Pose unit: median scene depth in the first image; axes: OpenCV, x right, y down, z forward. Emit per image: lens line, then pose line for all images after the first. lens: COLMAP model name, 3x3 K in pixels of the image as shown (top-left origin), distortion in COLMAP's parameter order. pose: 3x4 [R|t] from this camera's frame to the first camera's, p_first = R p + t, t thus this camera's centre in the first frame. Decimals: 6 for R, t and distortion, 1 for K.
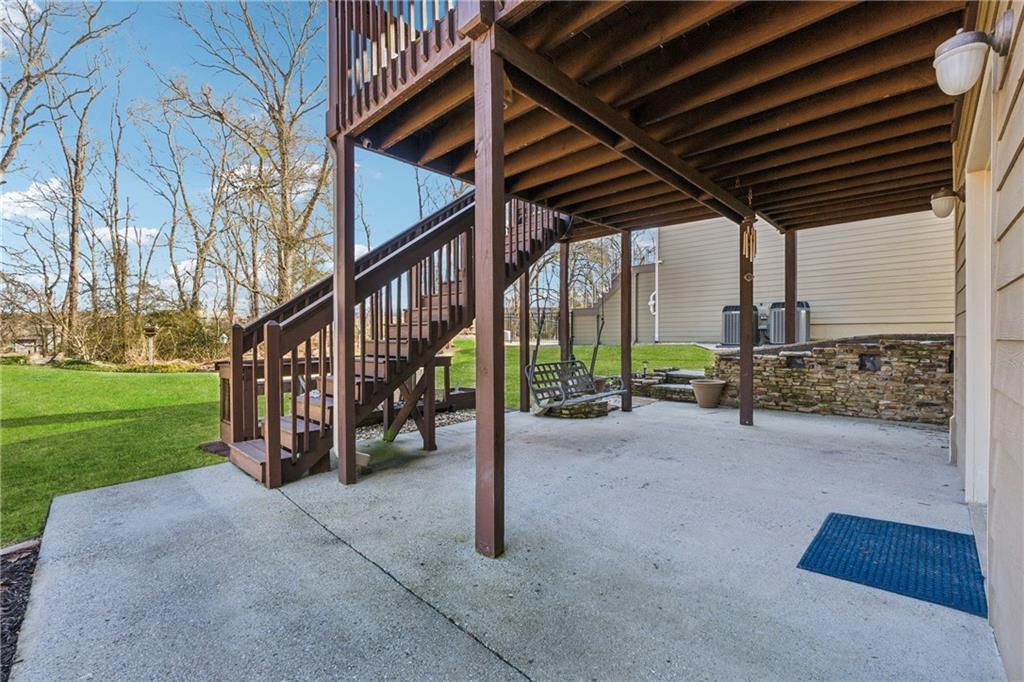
lens RADIAL K [[439.9, 0, 511.6], [0, 439.9, 342.2], [0, 0, 1]] dist [-0.000803, 0.000103]
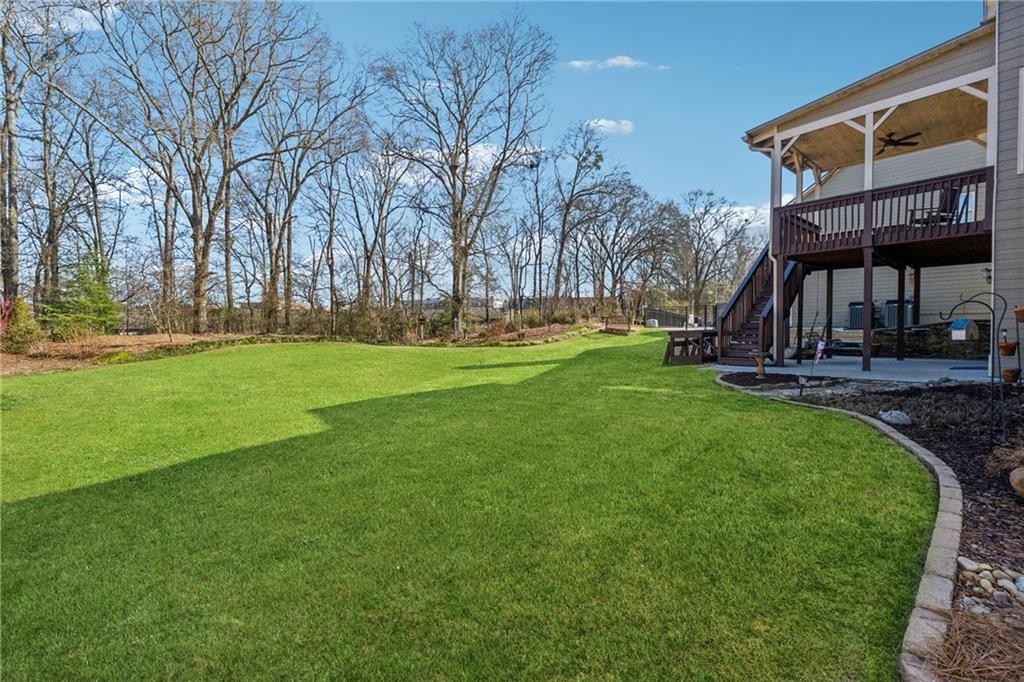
lens RADIAL K [[439.9, 0, 511.9], [0, 439.9, 338.5], [0, 0, 1]] dist [-0.000803, 0.000103]
pose [[0.994827, -0.000776, -0.101577, -1.006320], [0.002057, 0.999920, 0.012499, 0.037193], [0.101560, -0.012643, 0.994749, -1.190564]]
